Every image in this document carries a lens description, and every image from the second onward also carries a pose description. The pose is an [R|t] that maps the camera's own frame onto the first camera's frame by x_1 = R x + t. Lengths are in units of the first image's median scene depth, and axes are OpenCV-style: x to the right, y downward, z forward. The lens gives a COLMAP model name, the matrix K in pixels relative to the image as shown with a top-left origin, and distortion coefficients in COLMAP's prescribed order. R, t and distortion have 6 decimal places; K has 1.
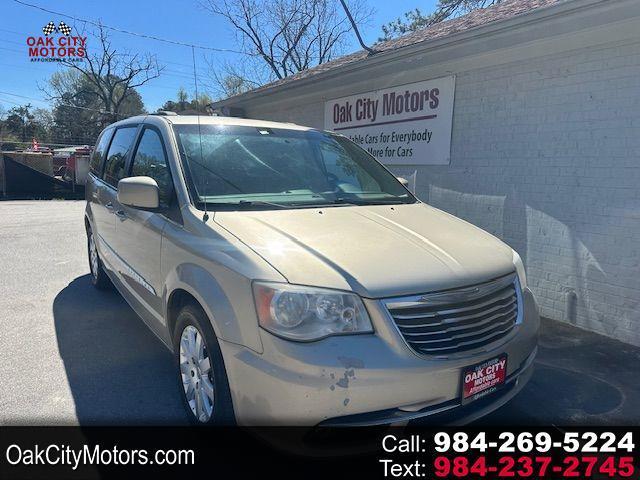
lens RADIAL K [[502.0, 0, 317.9], [0, 502.0, 245.1], [0, 0, 1]] dist [0.040095, -0.077610]
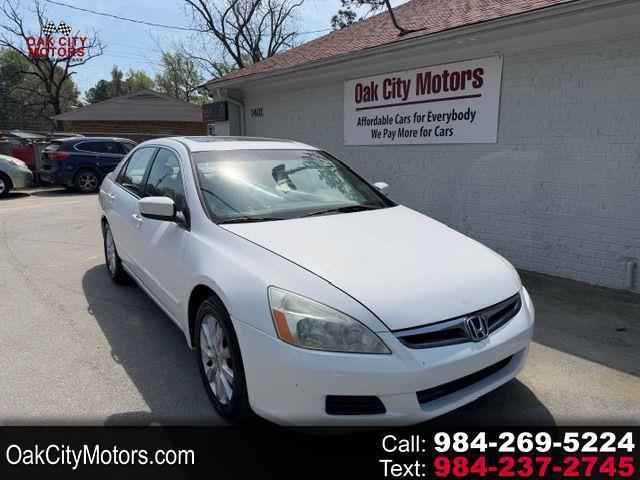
lens RADIAL K [[502.0, 0, 314.4], [0, 502.0, 246.6], [0, 0, 1]] dist [0.040095, -0.077610]
pose [[0.992550, -0.048251, 0.111873, -0.193718], [0.043148, 0.997934, 0.047596, -0.012422], [-0.113939, -0.042414, 0.992582, 0.012826]]
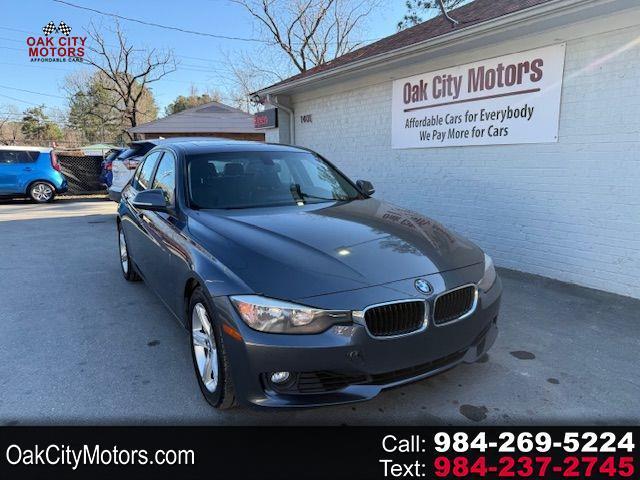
lens RADIAL K [[502.0, 0, 303.4], [0, 502.0, 243.1], [0, 0, 1]] dist [0.040095, -0.077610]
pose [[0.998711, -0.026176, -0.043489, -0.134457], [0.026780, 0.999552, 0.013383, -0.002759], [0.043119, -0.014530, 0.998964, 0.060693]]
